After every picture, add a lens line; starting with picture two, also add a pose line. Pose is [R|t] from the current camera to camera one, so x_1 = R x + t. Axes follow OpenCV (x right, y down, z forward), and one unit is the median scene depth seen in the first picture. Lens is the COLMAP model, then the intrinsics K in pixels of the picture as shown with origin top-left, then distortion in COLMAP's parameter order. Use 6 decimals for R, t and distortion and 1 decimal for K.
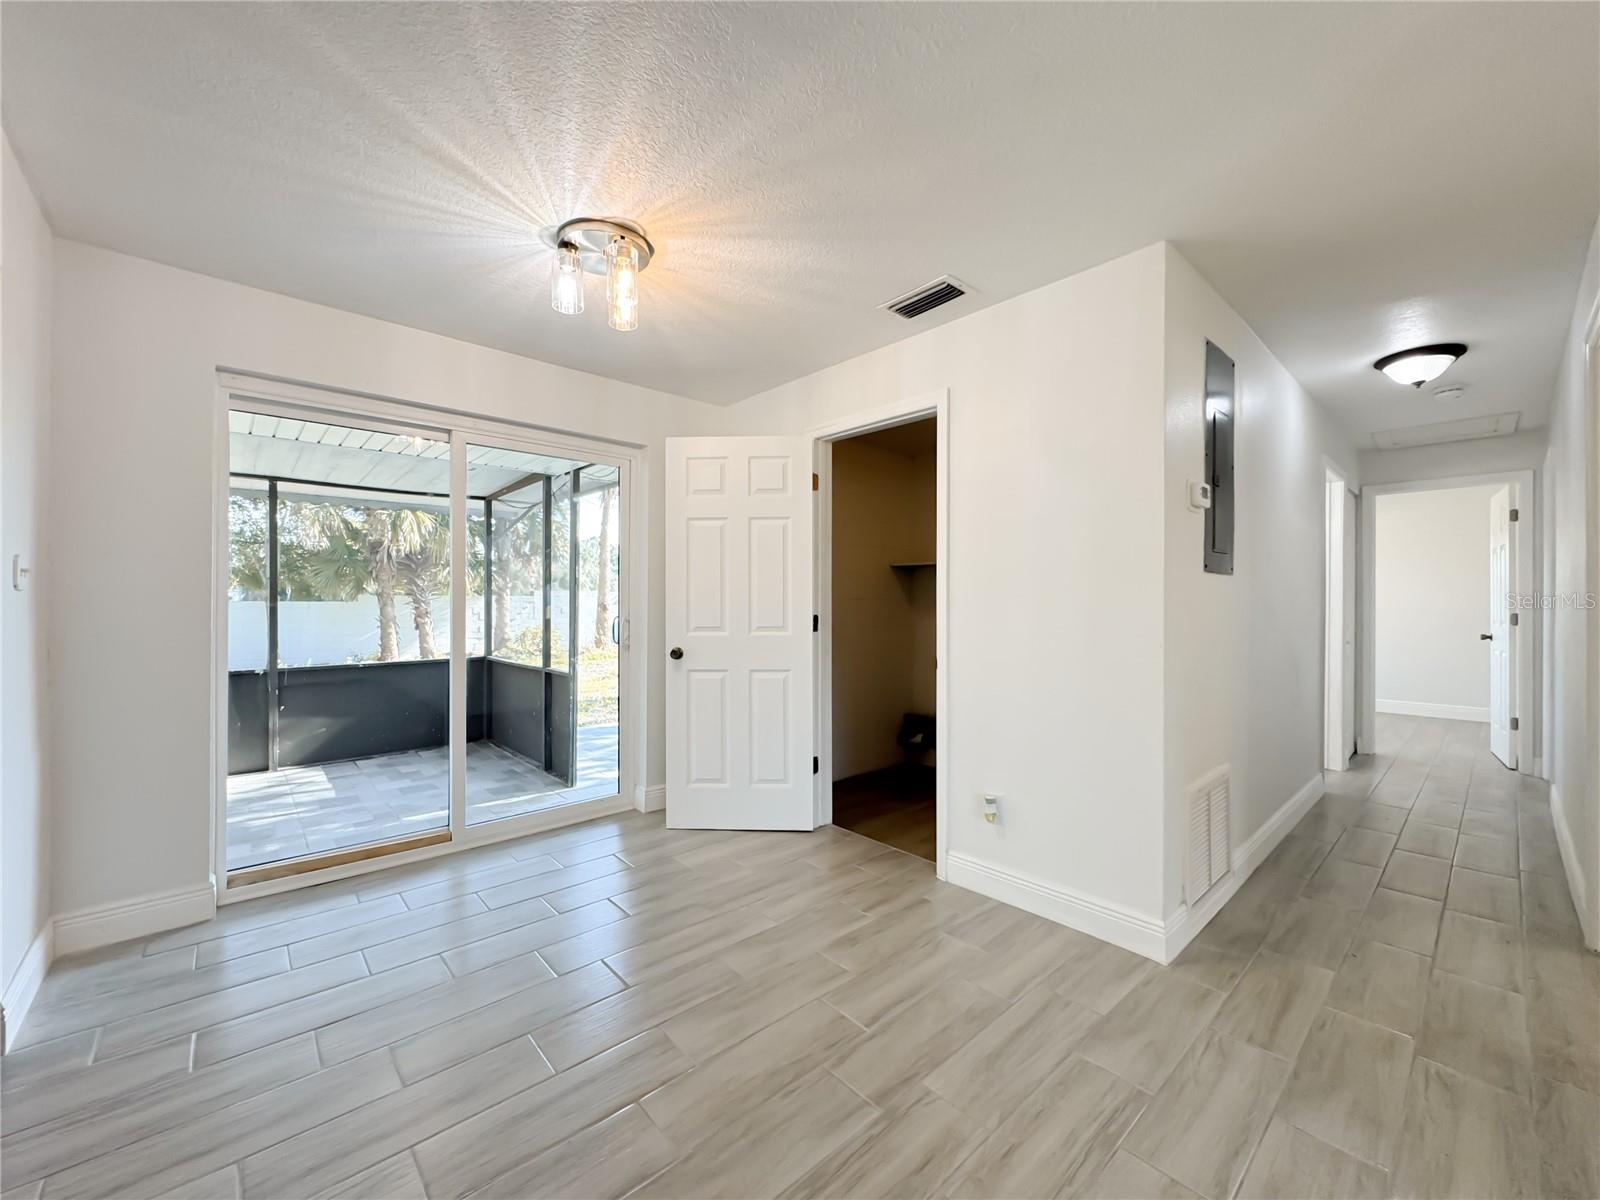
lens RADIAL K [[638.0, 0, 796.3], [0, 638.0, 601.0], [0, 0, 1]] dist [-0.005791, 0.000559]
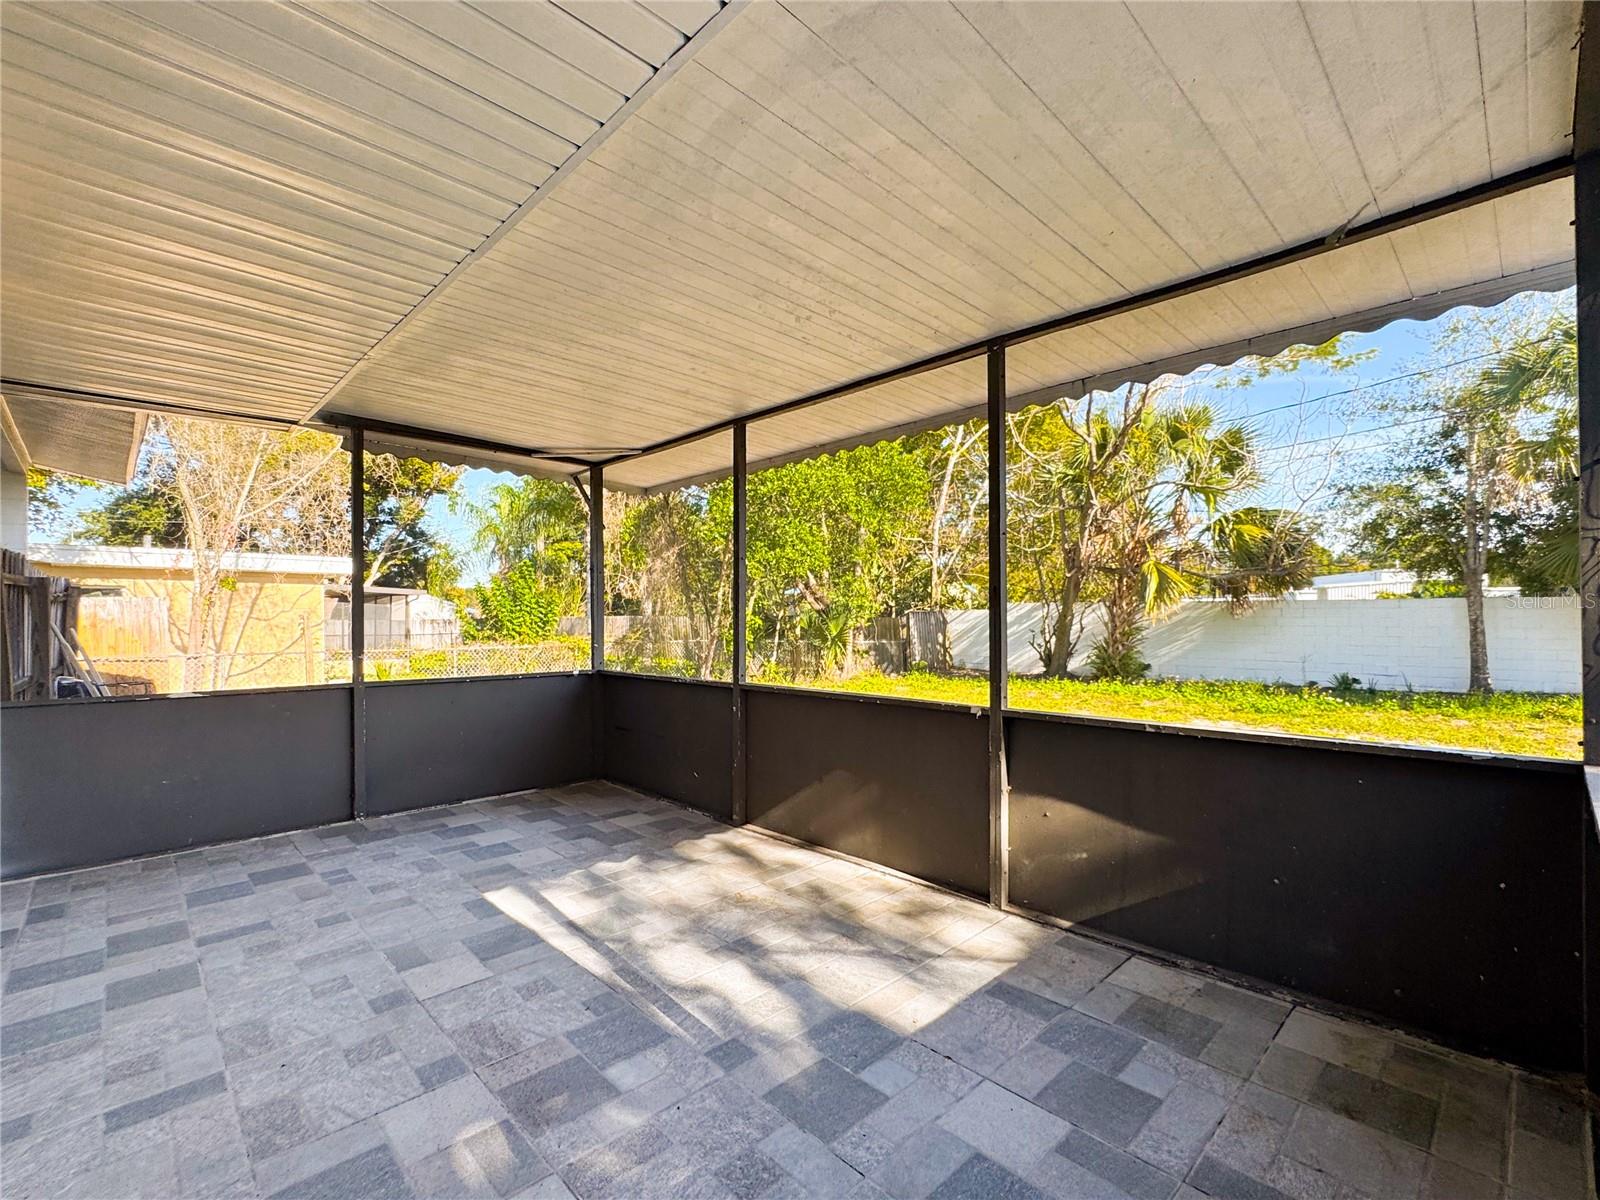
lens RADIAL K [[674.0, 0, 800.0], [0, 674.0, 600.0], [0, 0, 1]] dist [0.001997, 0.000341]
pose [[0.007434, -0.017188, -0.999825, -0.409461], [0.011596, 0.999787, -0.017101, 0.038768], [0.999905, -0.011466, 0.007632, 1.261998]]
